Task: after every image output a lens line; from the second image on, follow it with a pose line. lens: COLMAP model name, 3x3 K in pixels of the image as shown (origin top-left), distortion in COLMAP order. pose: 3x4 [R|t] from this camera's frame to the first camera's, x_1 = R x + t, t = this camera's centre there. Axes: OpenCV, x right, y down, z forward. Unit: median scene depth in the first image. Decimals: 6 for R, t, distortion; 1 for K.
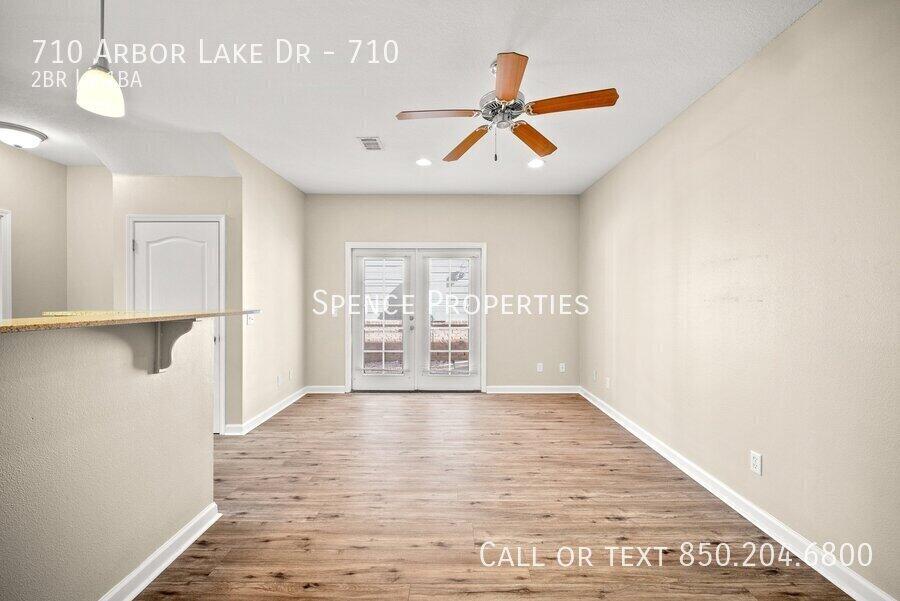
lens RADIAL K [[369.2, 0, 452.5], [0, 369.2, 298.2], [0, 0, 1]] dist [-0.000203, 0.000000]
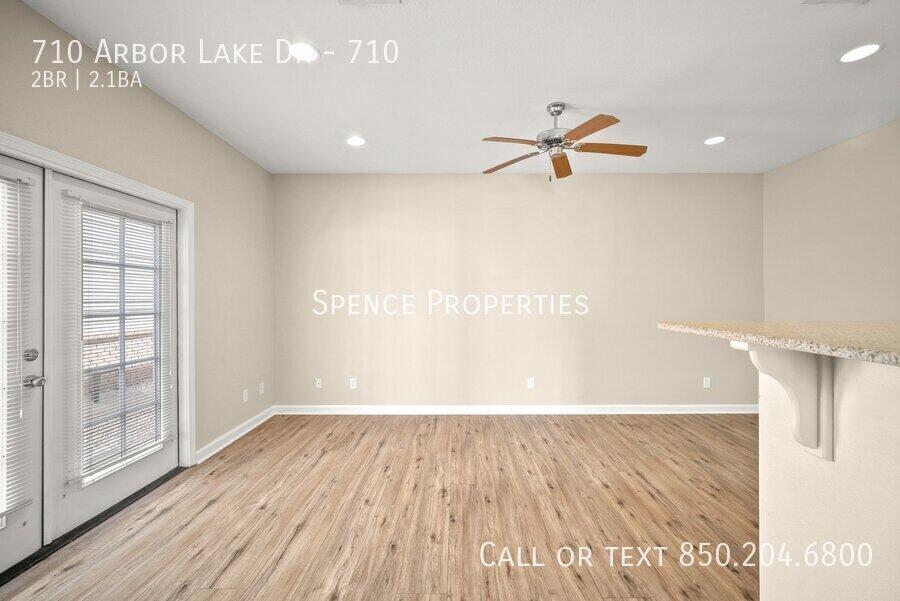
lens RADIAL K [[369.2, 0, 453.7], [0, 369.2, 300.1], [0, 0, 1]] dist [-0.000203, 0.000000]
pose [[0.001420, -0.006147, 0.999980, -0.831901], [-0.000568, 0.999981, 0.006148, -0.005730], [-0.999999, -0.000577, 0.001417, 1.034612]]
